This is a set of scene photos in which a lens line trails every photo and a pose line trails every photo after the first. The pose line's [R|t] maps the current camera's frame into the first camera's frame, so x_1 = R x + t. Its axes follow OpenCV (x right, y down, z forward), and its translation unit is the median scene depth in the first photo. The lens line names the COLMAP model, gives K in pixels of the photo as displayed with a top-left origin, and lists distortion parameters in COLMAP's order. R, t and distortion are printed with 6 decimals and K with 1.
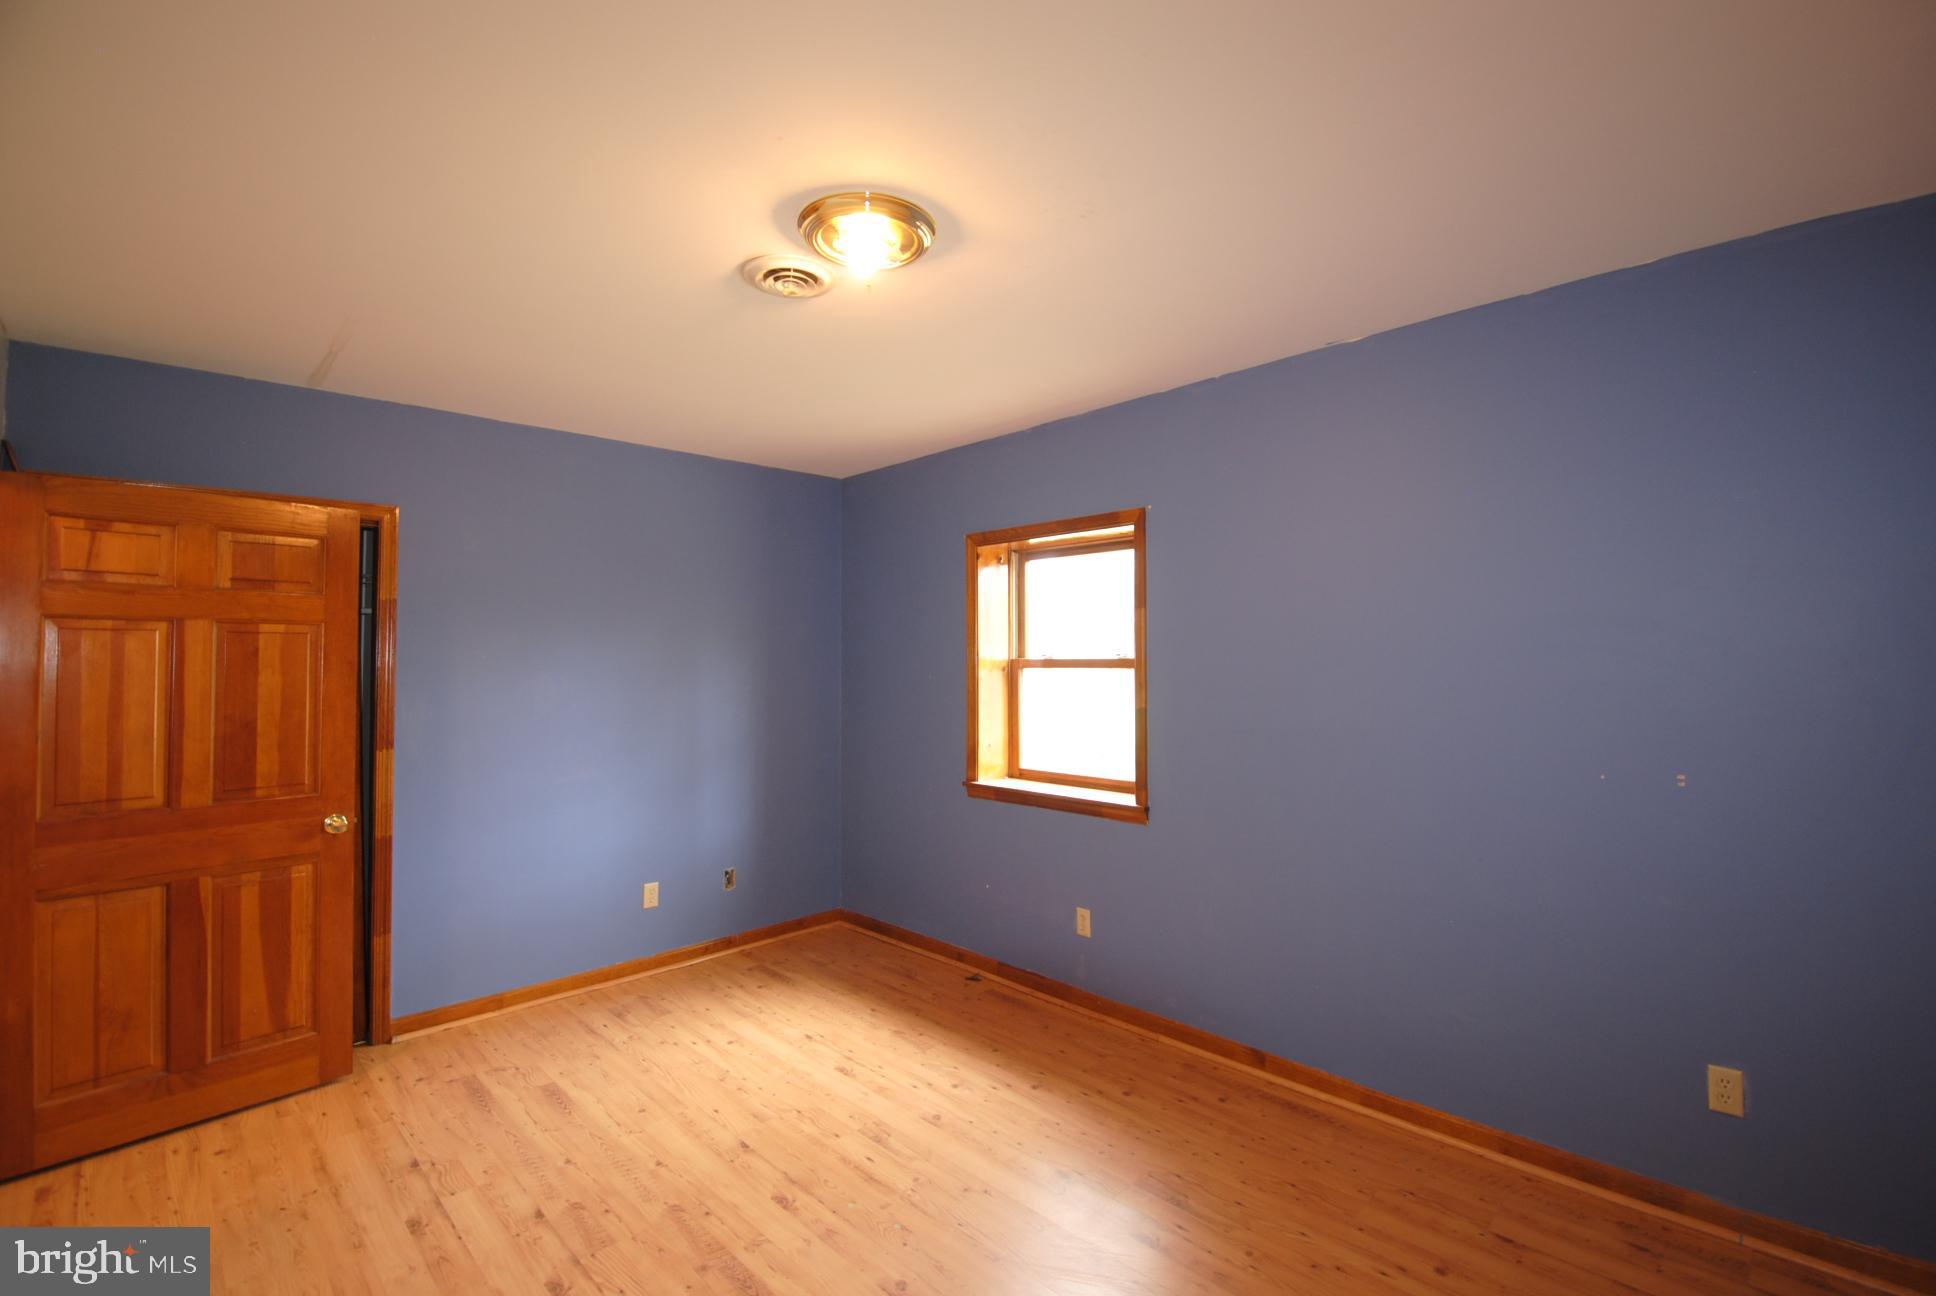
lens RADIAL K [[847.7, 0, 982.7], [0, 847.7, 643.7], [0, 0, 1]] dist [0.005041, -0.016289]
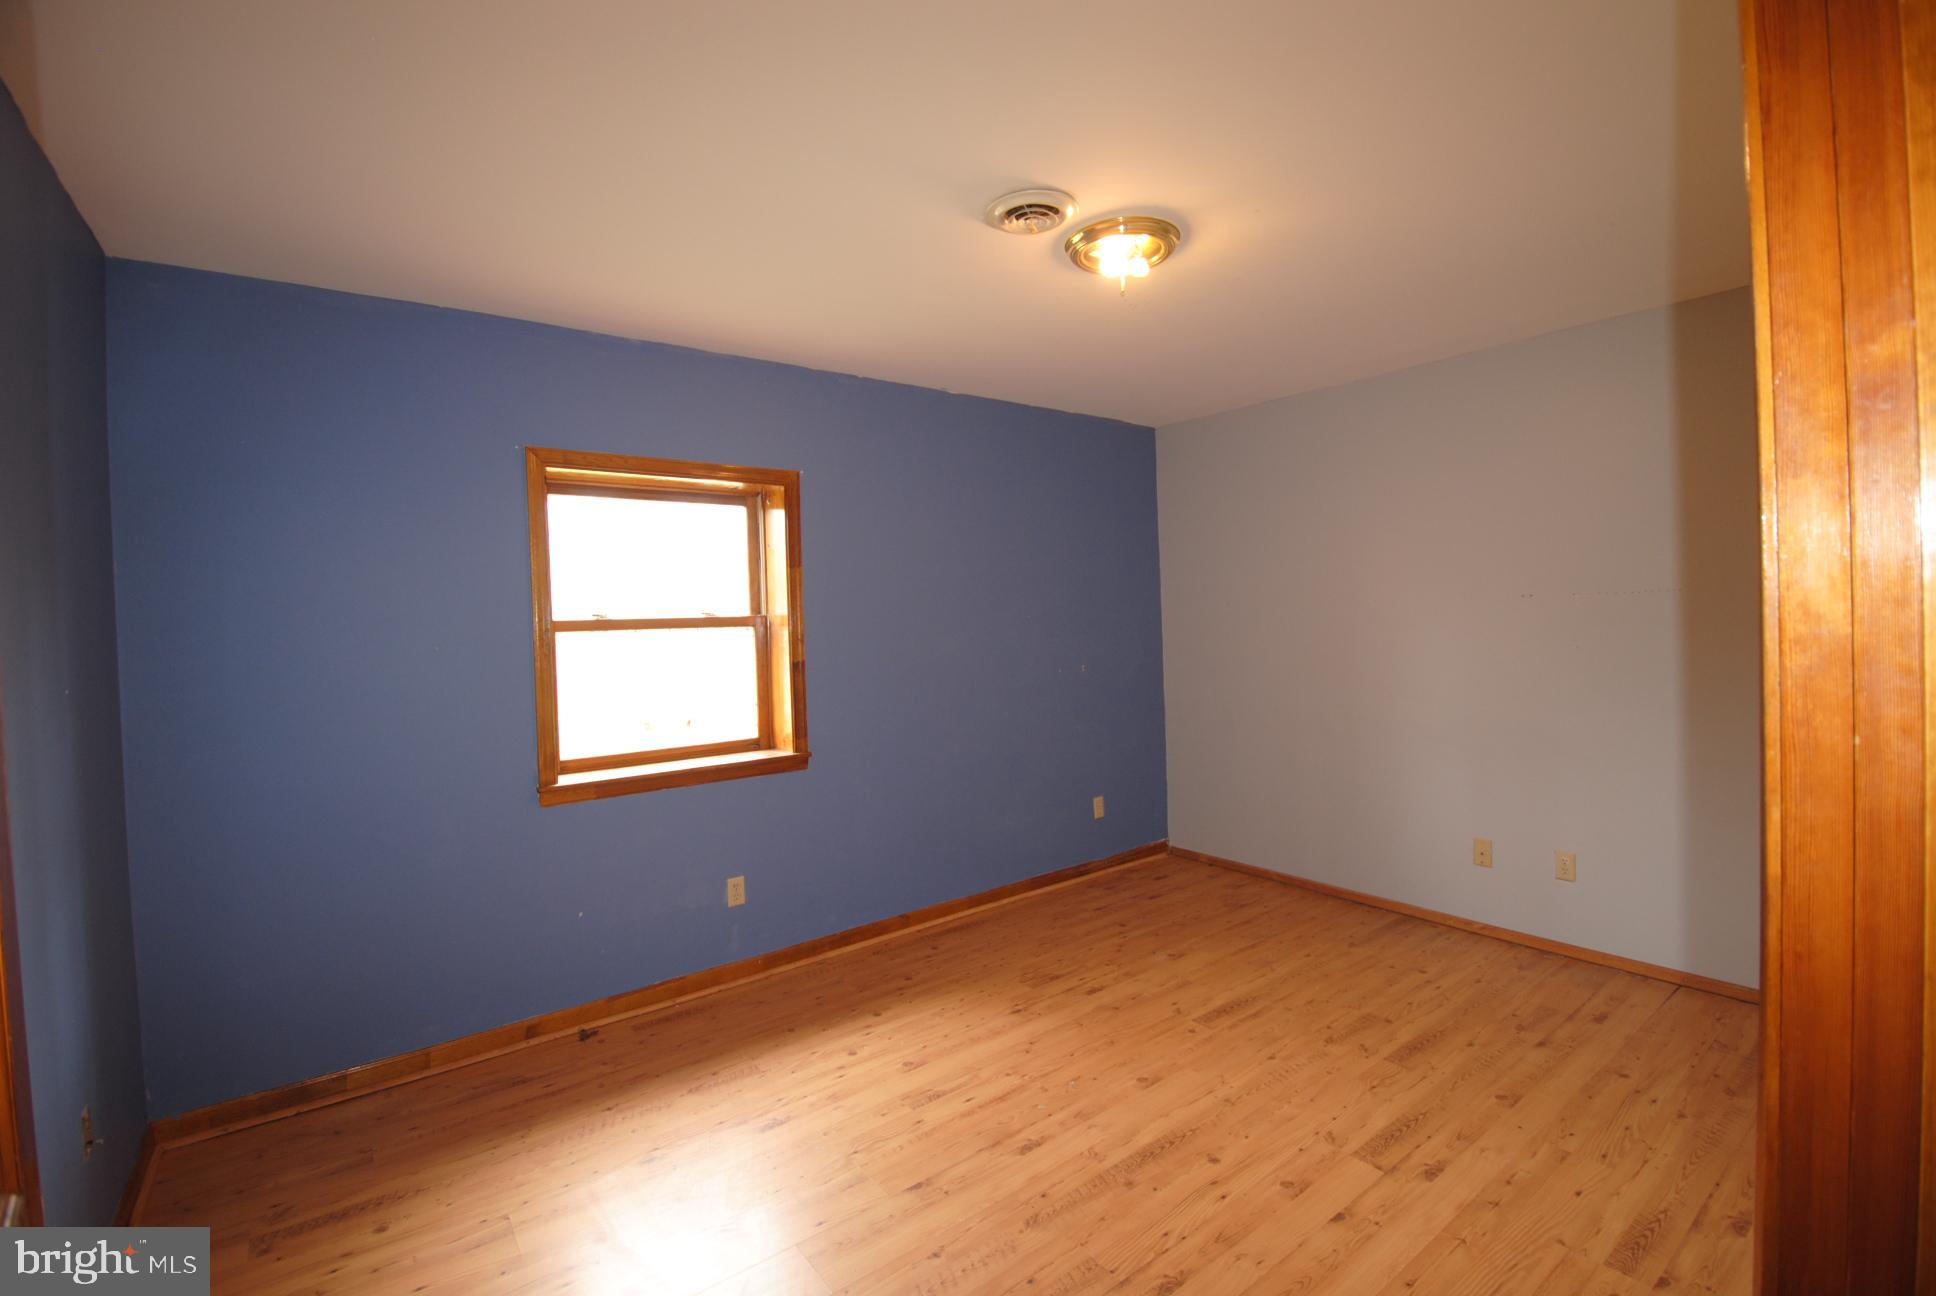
lens RADIAL K [[847.7, 0, 983.8], [0, 847.7, 642.1], [0, 0, 1]] dist [0.005041, -0.016289]
pose [[0.128239, -0.026546, 0.991388, -0.996772], [0.010161, 0.999624, 0.025453, 0.032642], [-0.991691, 0.006810, 0.128460, 0.755978]]
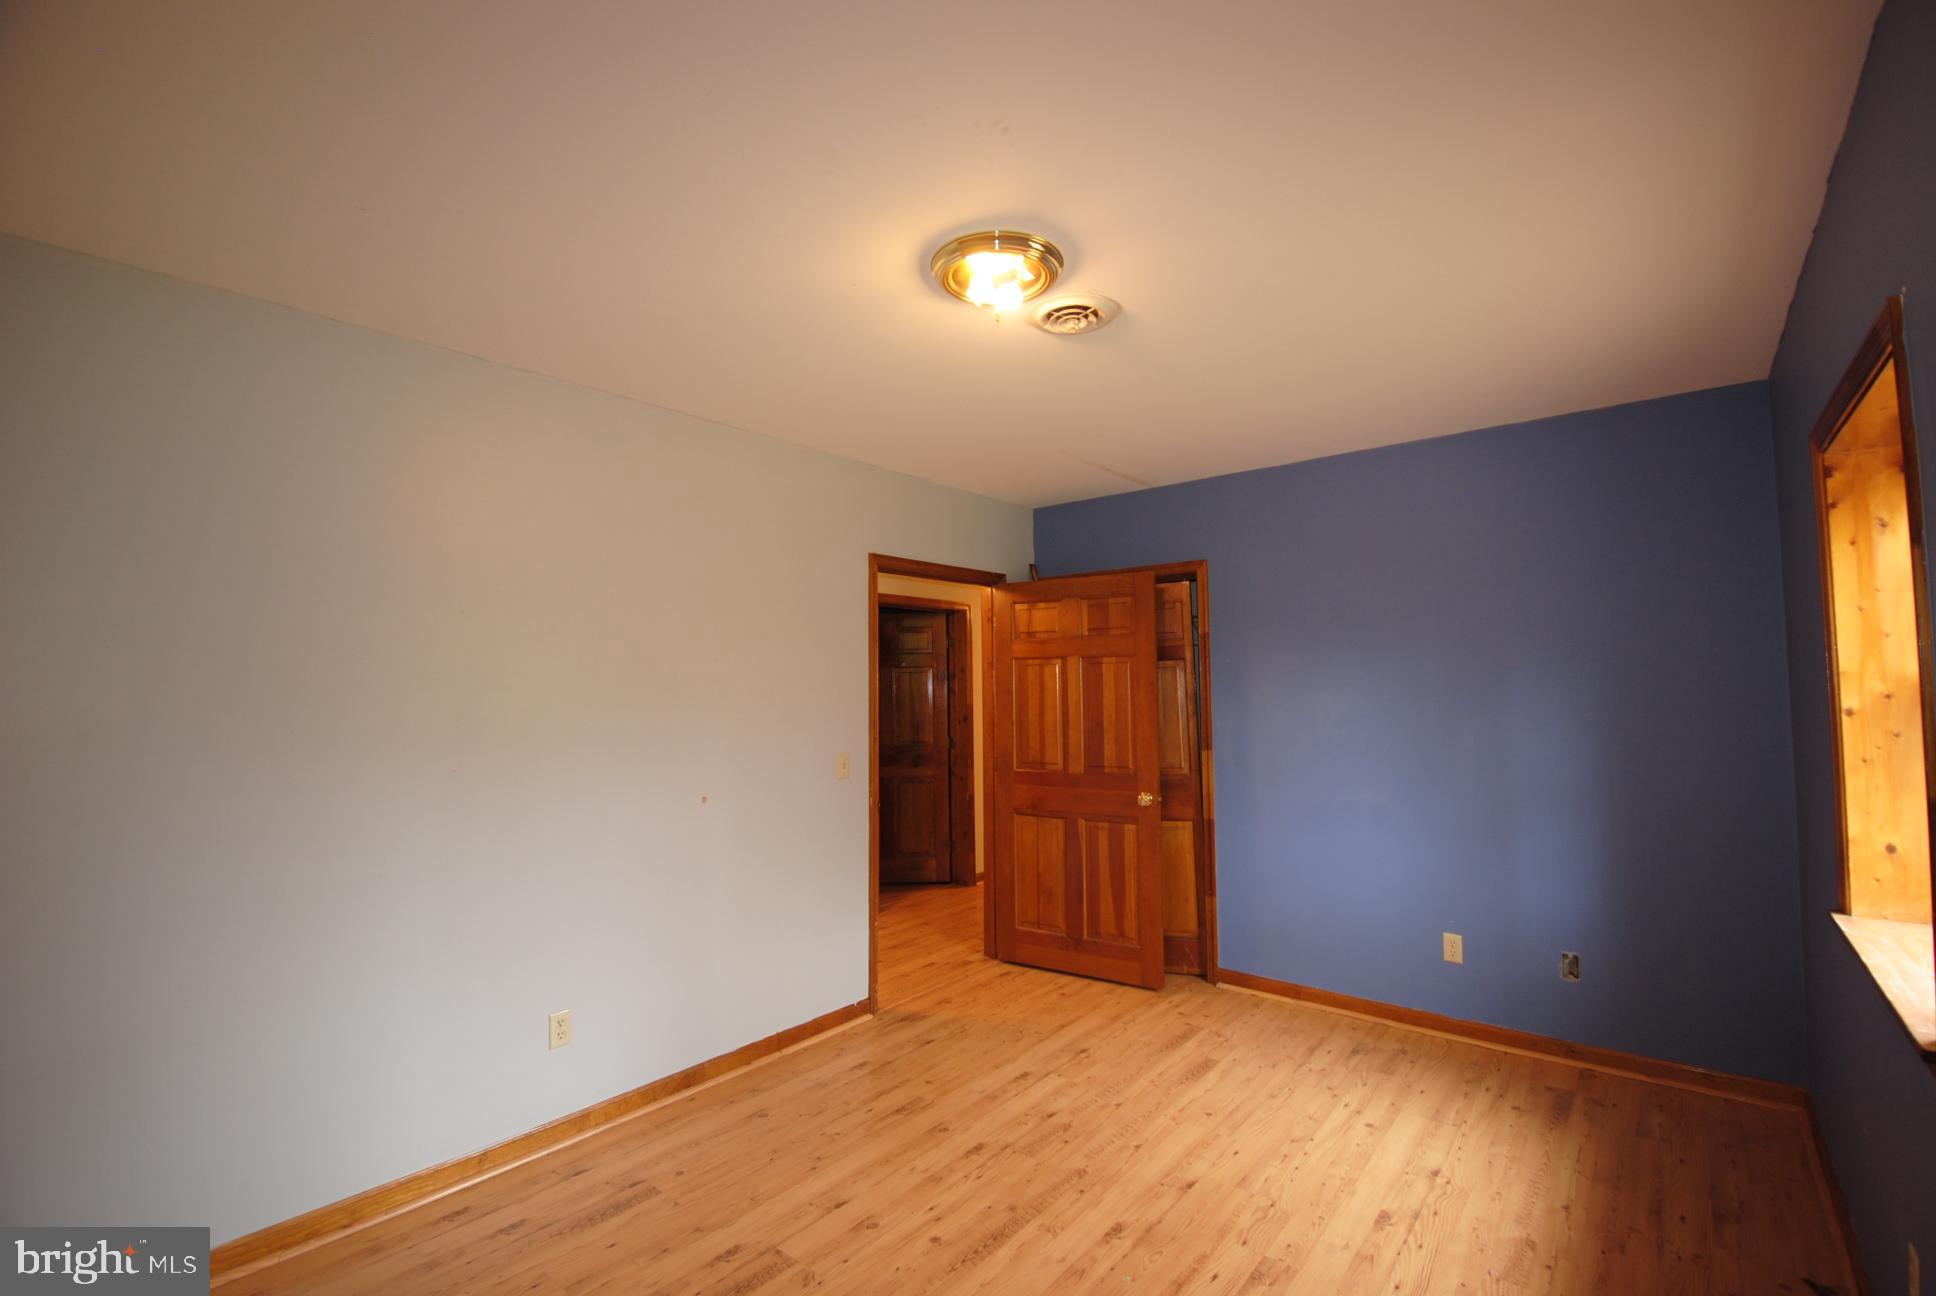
lens RADIAL K [[847.7, 0, 988.0], [0, 847.7, 638.2], [0, 0, 1]] dist [0.005041, -0.016289]
pose [[0.114161, -0.048906, -0.992258, 0.627464], [0.029143, 0.998523, -0.045862, 0.005473], [0.993035, -0.023681, 0.115417, 0.618801]]
